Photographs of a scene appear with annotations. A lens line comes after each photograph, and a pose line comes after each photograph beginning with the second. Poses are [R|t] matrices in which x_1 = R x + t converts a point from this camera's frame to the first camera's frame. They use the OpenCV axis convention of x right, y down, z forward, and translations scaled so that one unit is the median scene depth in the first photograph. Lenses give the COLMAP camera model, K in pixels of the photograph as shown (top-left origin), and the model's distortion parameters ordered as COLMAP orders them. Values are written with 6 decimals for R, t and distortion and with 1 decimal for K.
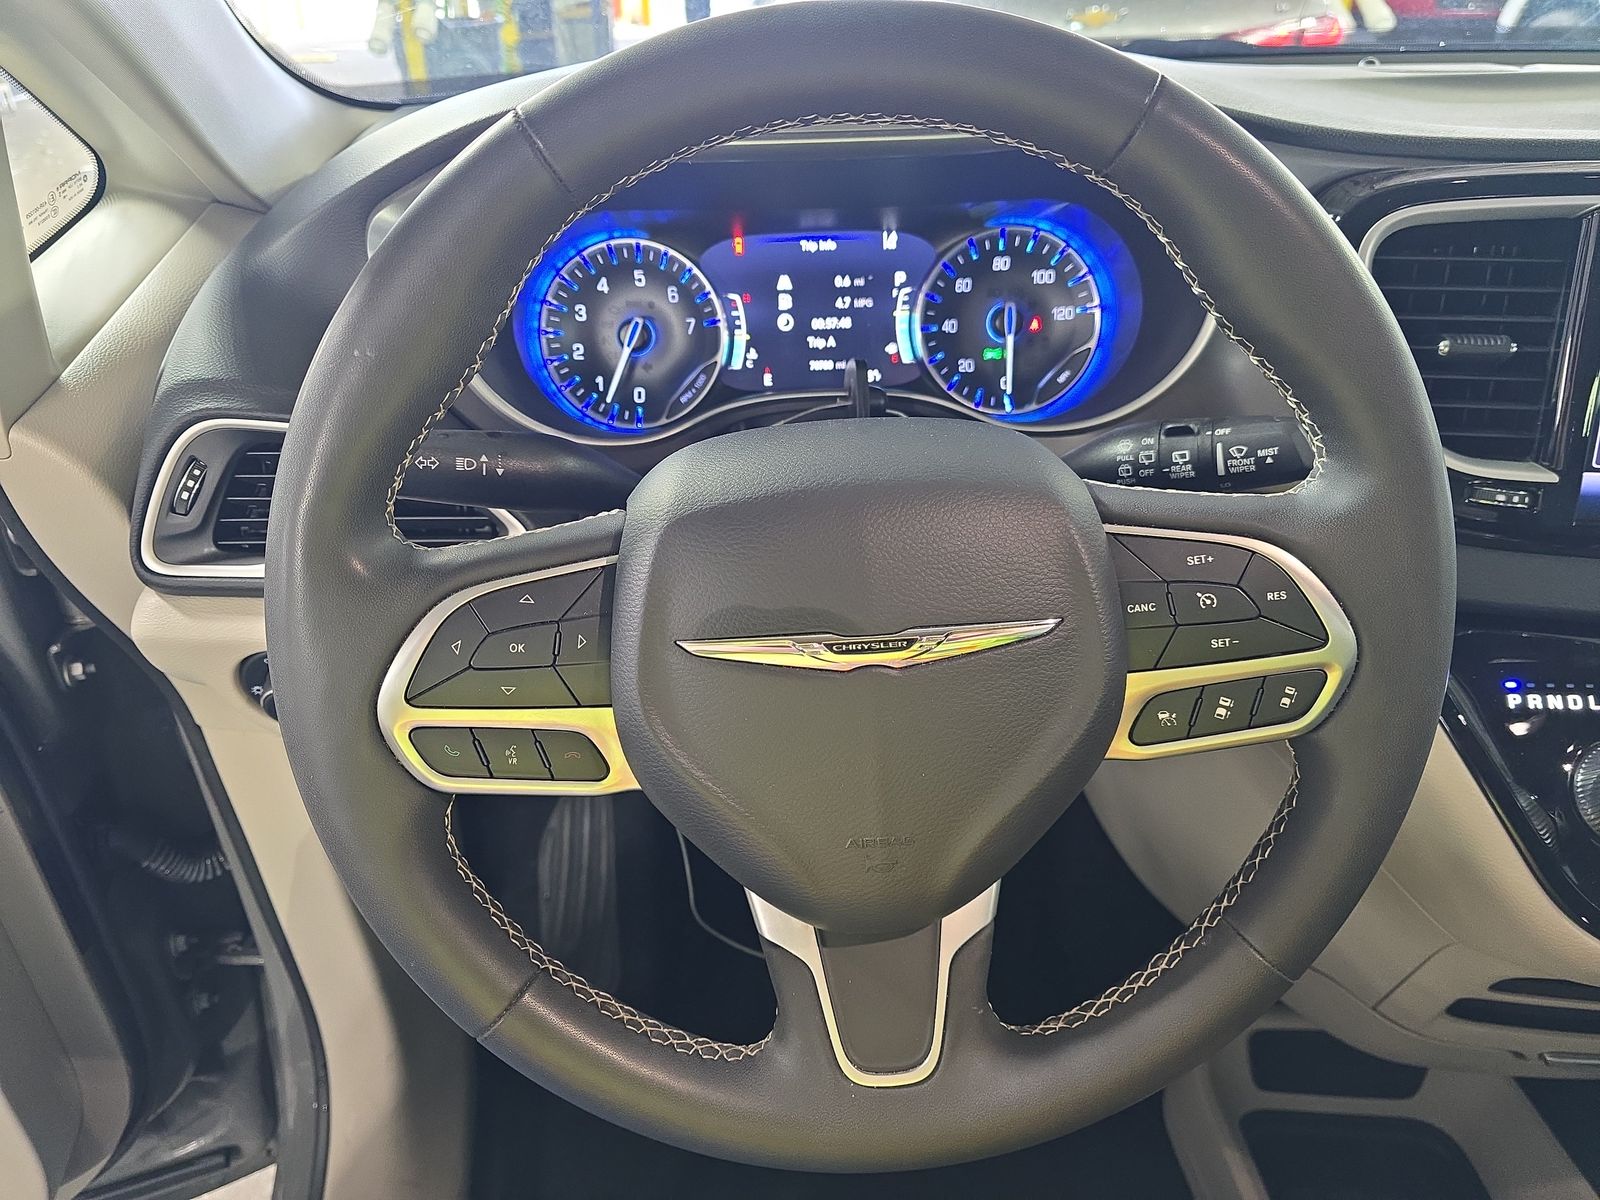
lens RADIAL K [[1083.6, 0, 801.3], [0, 1083.6, 606.5], [0, 0, 1]] dist [0.024478, -0.013188]
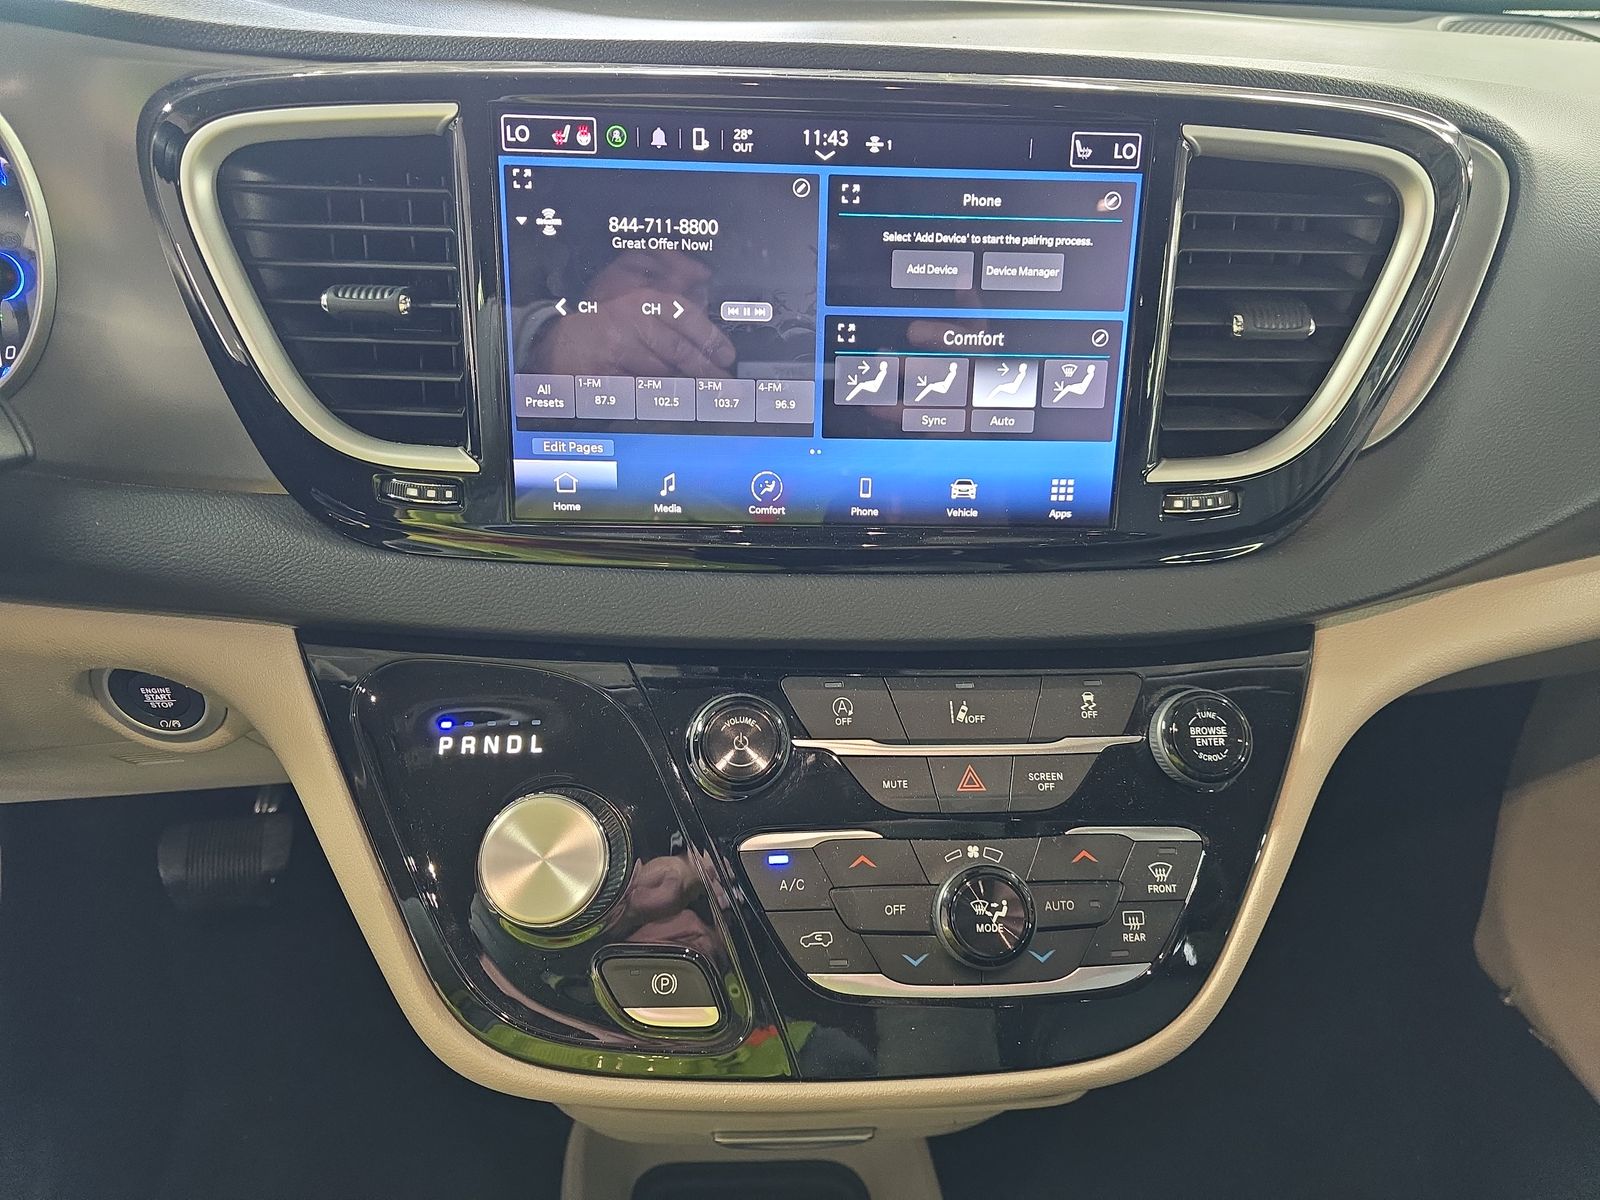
lens RADIAL K [[1083.6, 0, 800.9], [0, 1083.6, 593.2], [0, 0, 1]] dist [0.024478, -0.013188]
pose [[0.994761, -0.029723, 0.097811, 0.818595], [0.028177, 0.999456, 0.017140, -0.030739], [-0.098267, -0.014294, 0.995057, 0.177556]]
